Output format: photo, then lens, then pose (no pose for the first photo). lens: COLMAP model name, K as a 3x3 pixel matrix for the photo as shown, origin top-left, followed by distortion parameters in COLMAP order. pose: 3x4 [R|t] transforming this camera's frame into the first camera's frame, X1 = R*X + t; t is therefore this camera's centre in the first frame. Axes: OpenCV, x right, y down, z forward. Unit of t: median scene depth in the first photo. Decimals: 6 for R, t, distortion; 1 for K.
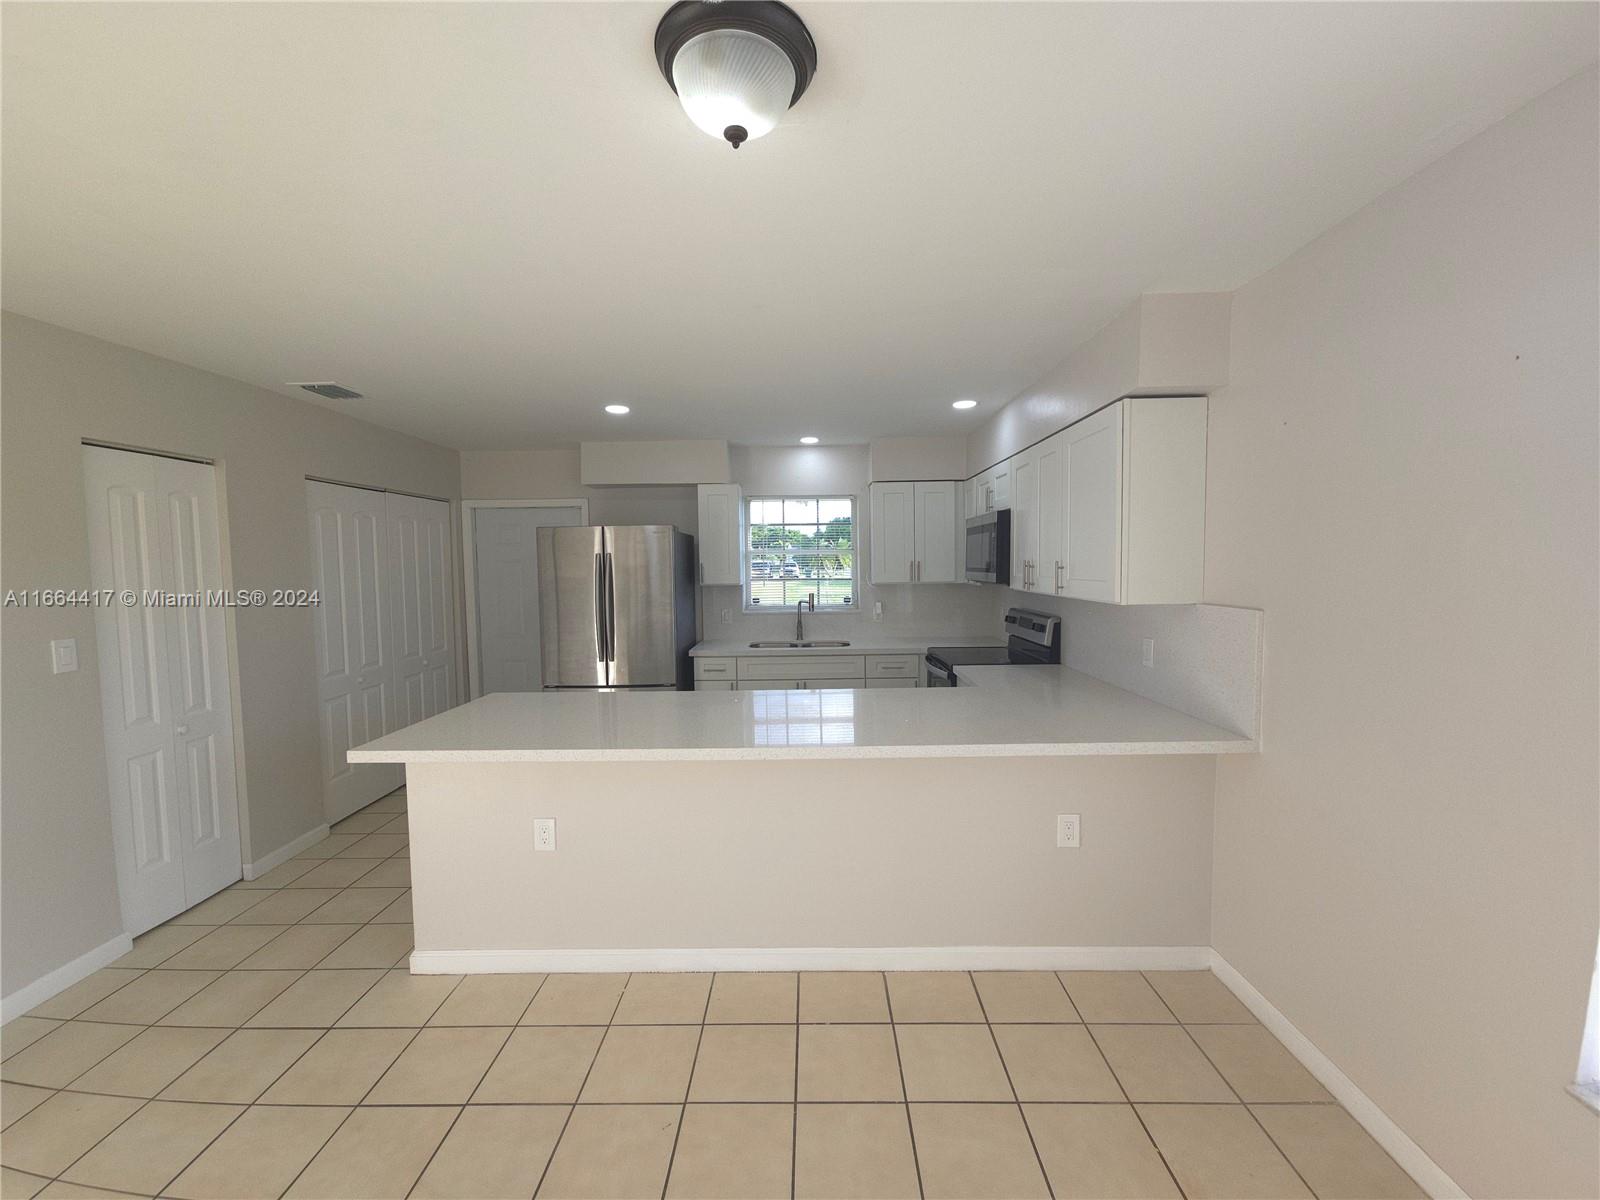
lens RADIAL K [[680.6, 0, 800.0], [0, 680.6, 600.0], [0, 0, 1]] dist [-0.001191, 0.000134]
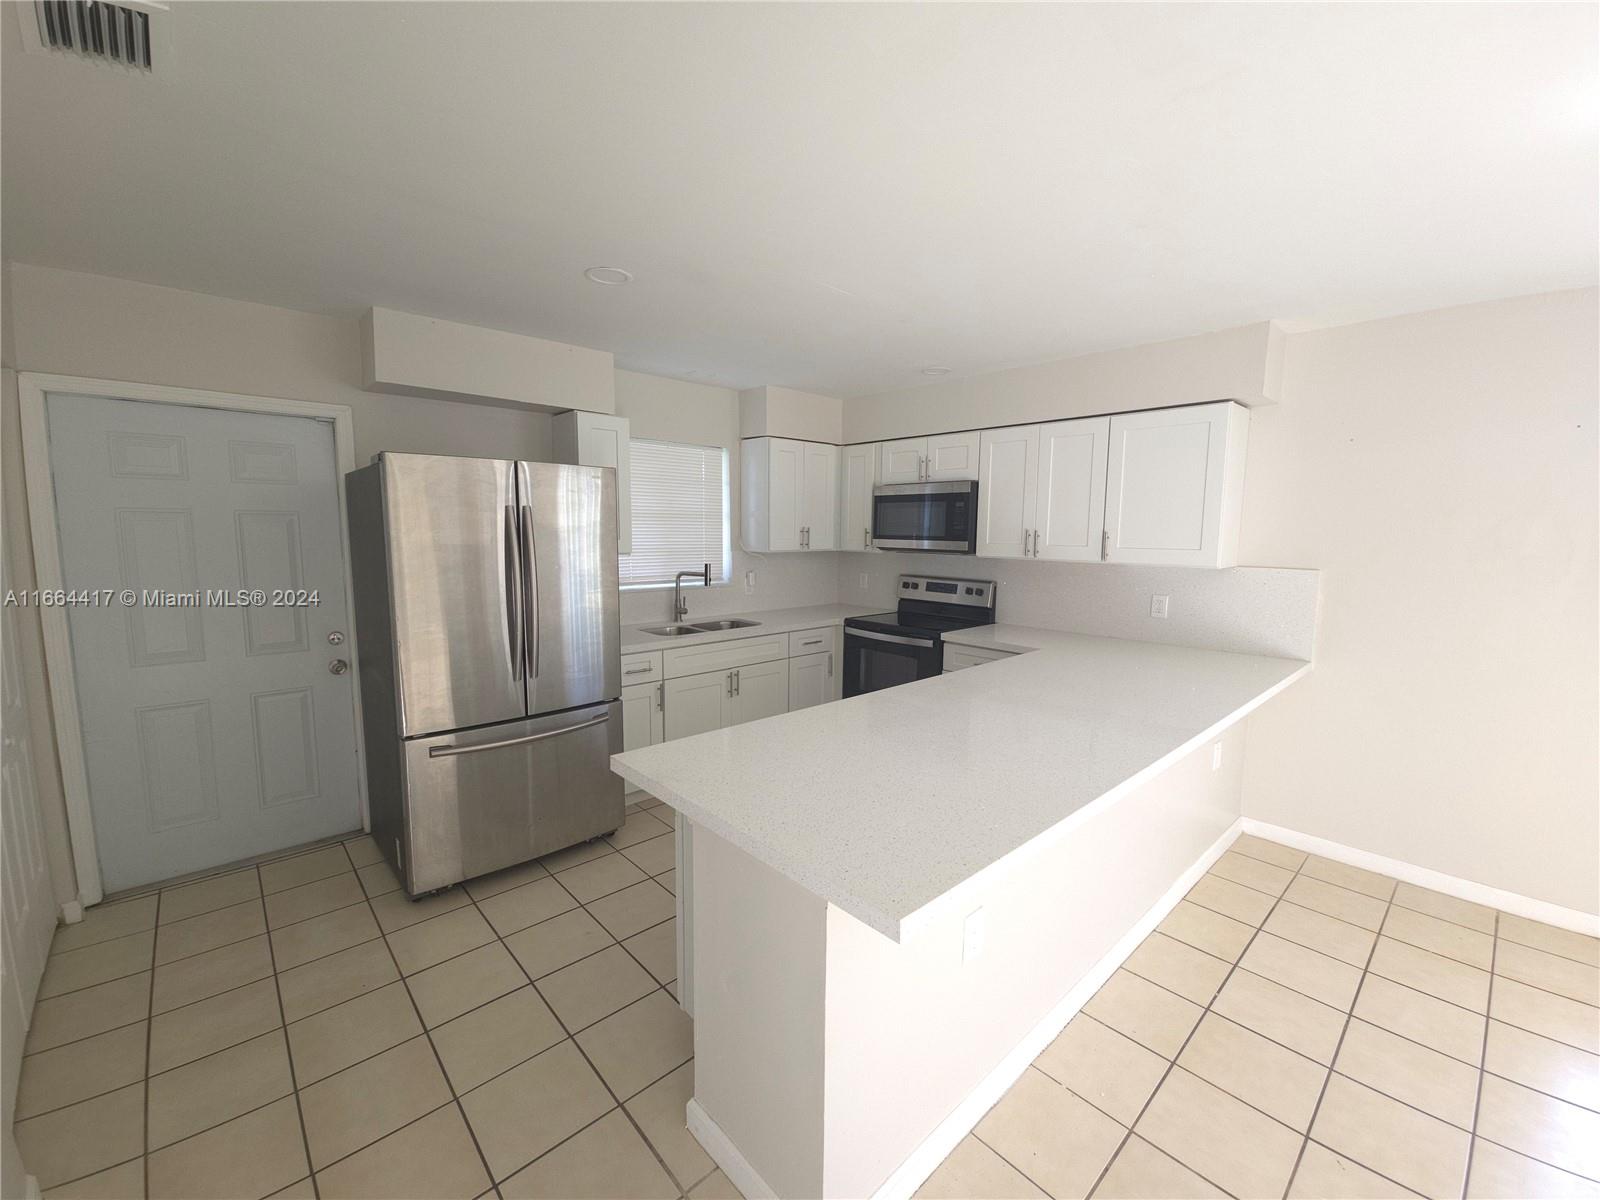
lens RADIAL K [[654.8, 0, 800.0], [0, 654.8, 600.0], [0, 0, 1]] dist [-0.002352, 0.000257]
pose [[0.721320, -0.055084, 0.690408, -0.484628], [0.020146, 0.998079, 0.058583, -0.011320], [-0.692309, -0.028348, 0.721045, 0.369596]]
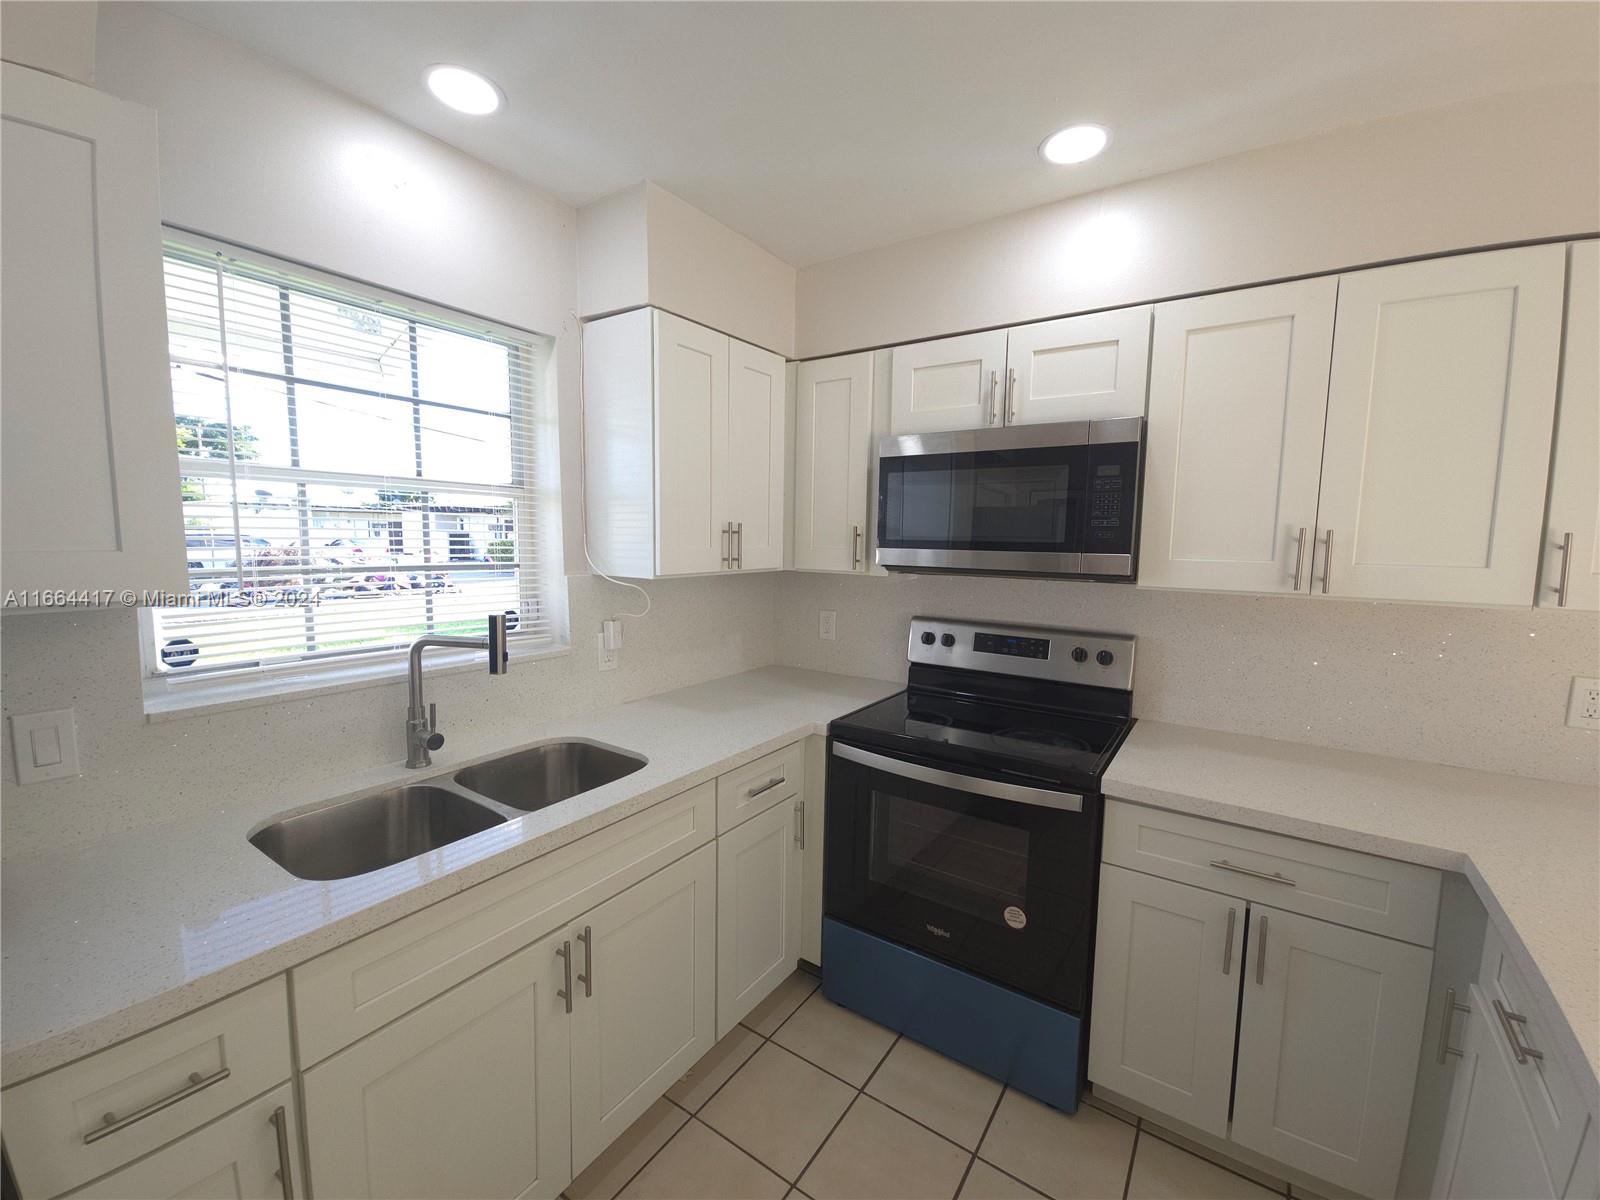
lens RADIAL K [[654.8, 0, 800.0], [0, 654.8, 600.0], [0, 0, 1]] dist [-0.002352, 0.000257]
pose [[0.545792, -0.059990, 0.835770, -0.166386], [0.025710, 0.998163, 0.054856, -0.031622], [-0.837526, -0.008452, 0.546332, 0.770126]]
